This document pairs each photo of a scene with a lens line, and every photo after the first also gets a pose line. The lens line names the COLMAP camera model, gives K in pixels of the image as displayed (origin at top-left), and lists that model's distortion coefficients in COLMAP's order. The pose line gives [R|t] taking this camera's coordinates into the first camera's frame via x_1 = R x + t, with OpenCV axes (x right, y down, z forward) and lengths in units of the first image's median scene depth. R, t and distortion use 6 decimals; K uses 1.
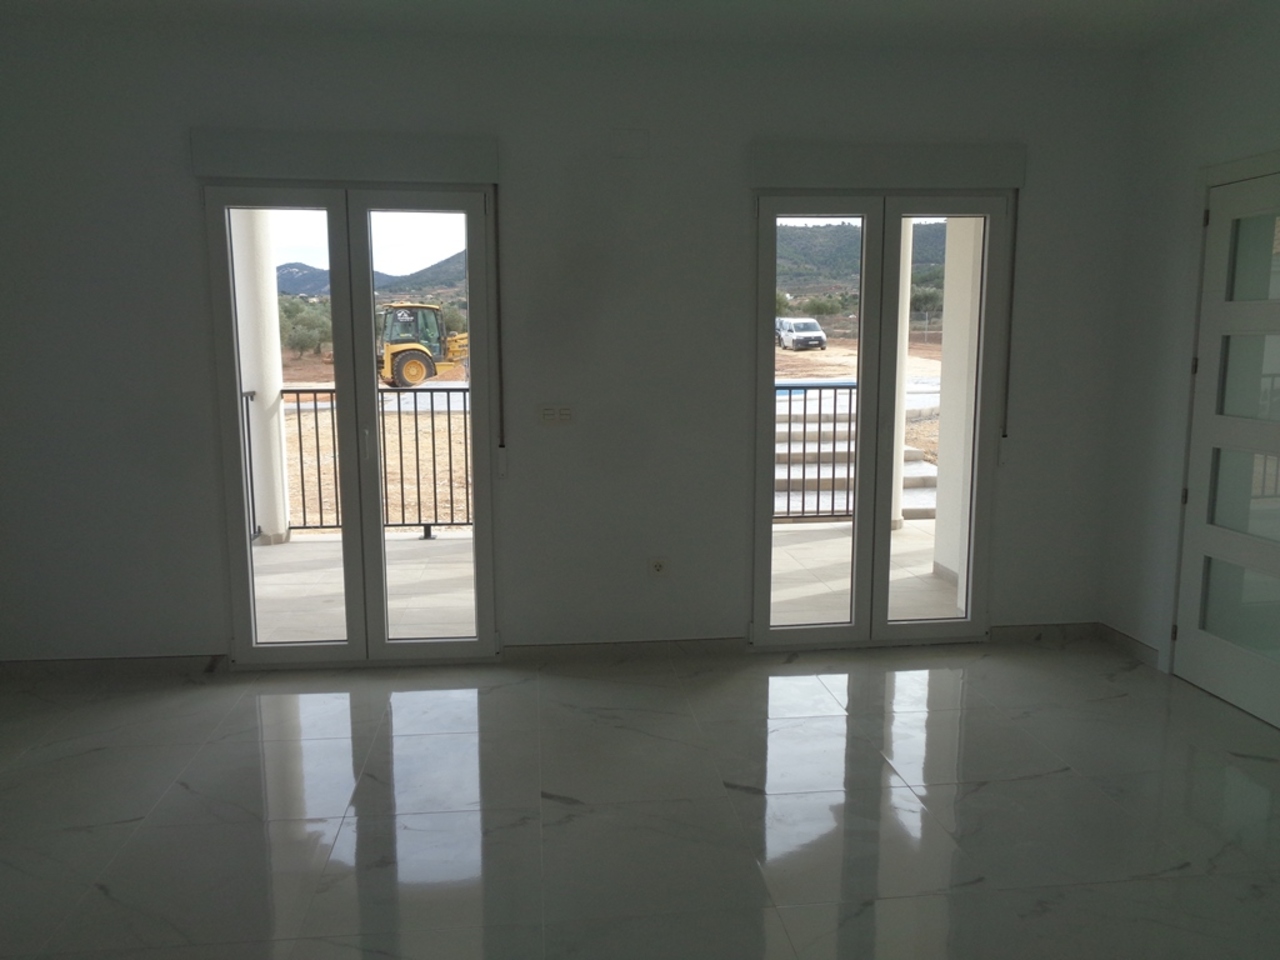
lens RADIAL K [[963.6, 0, 645.3], [0, 963.6, 488.7], [0, 0, 1]] dist [0.007531, 0.008599]
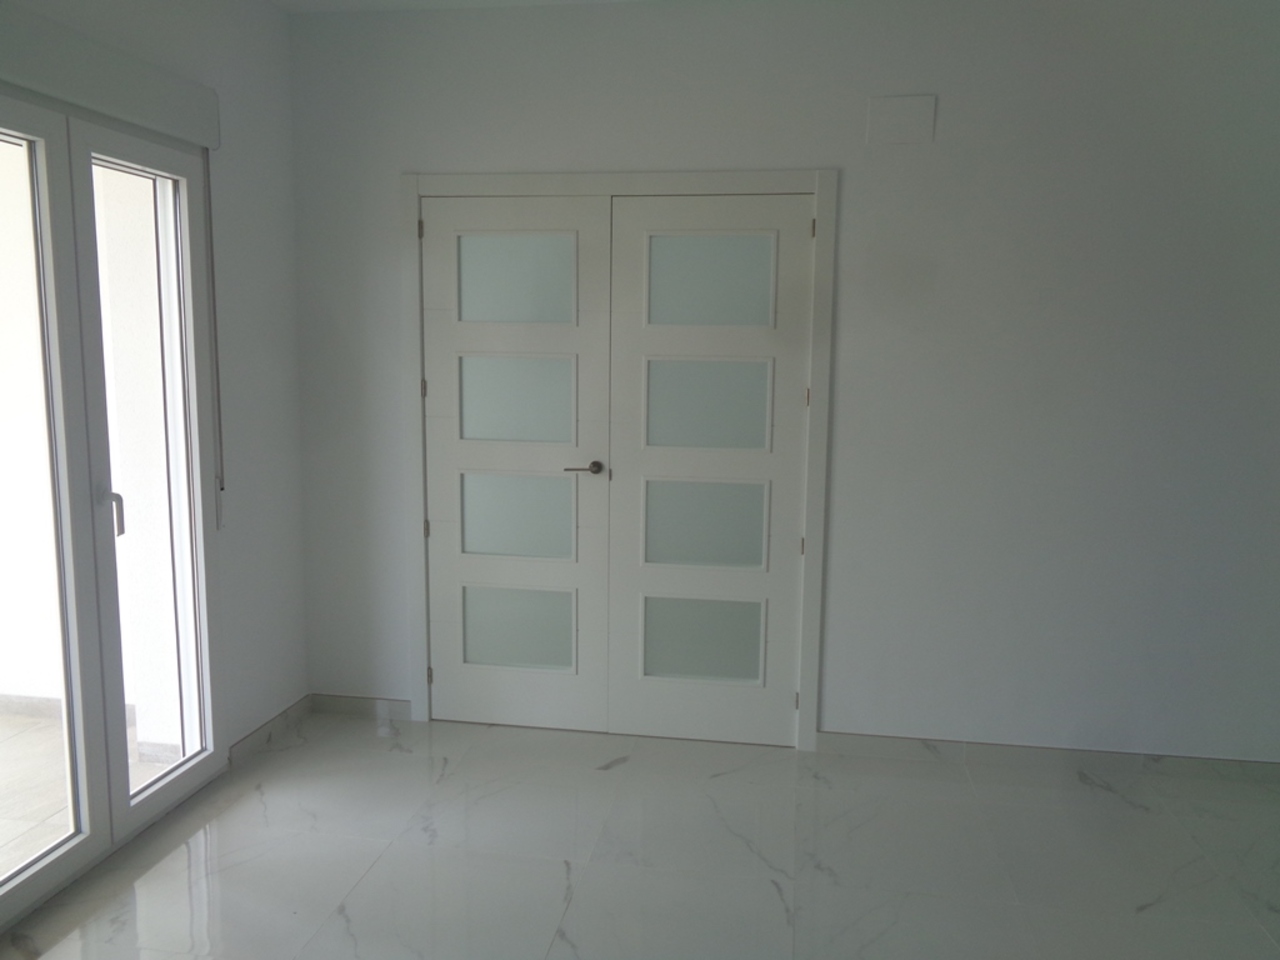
lens RADIAL K [[963.6, 0, 645.3], [0, 963.6, 488.7], [0, 0, 1]] dist [0.007531, 0.008599]
pose [[0.272097, -0.126333, 0.953941, -0.252731], [0.132477, 0.986823, 0.092900, -0.085218], [-0.953107, 0.101098, 0.285247, 0.518340]]
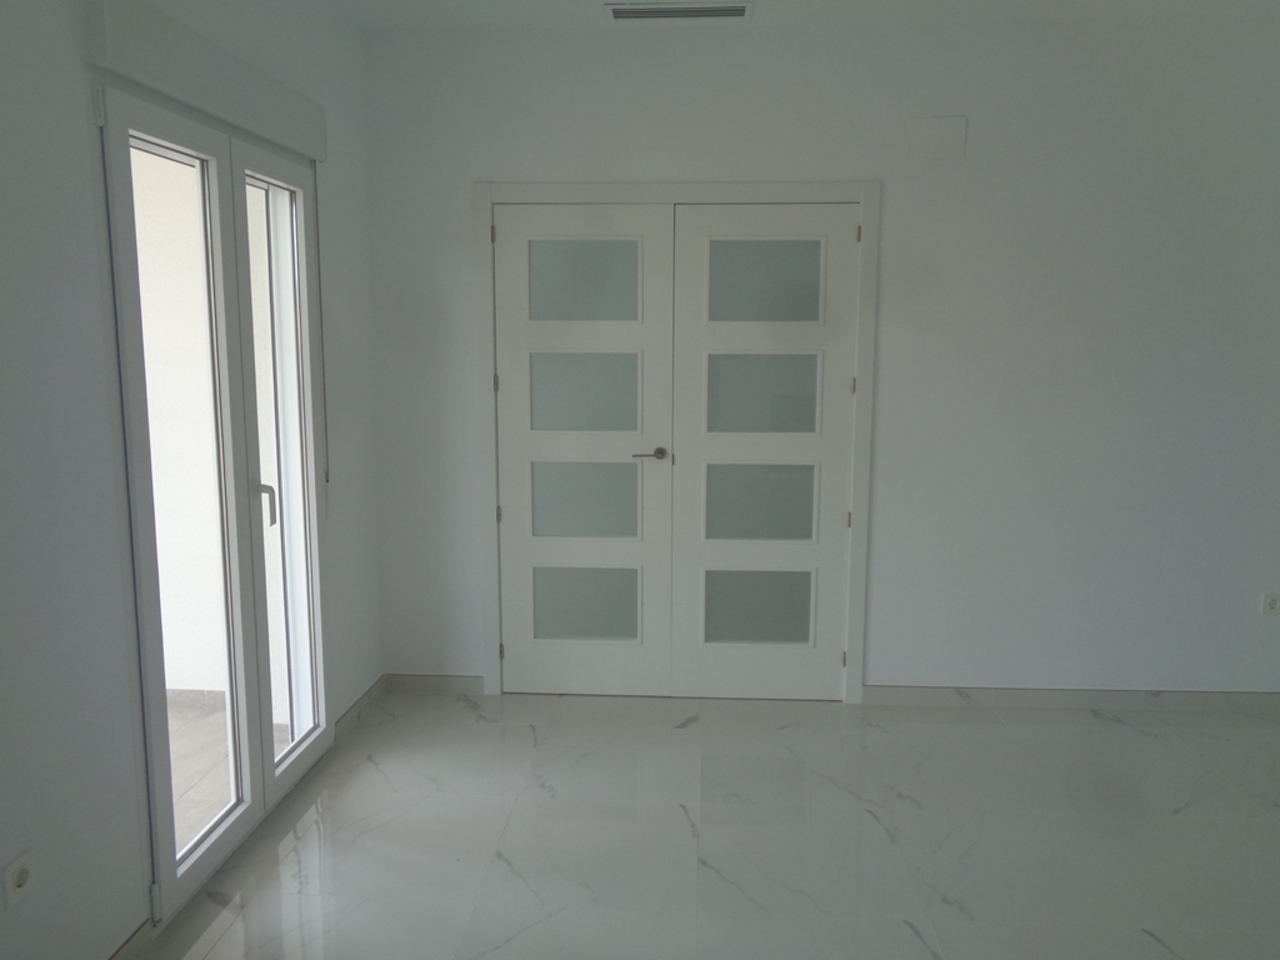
lens RADIAL K [[963.6, 0, 645.3], [0, 963.6, 488.7], [0, 0, 1]] dist [0.007531, 0.008599]
pose [[0.173097, -0.142236, 0.974580, -0.362398], [0.147607, 0.982088, 0.117115, -0.107939], [-0.973781, 0.123583, 0.190992, 0.643378]]
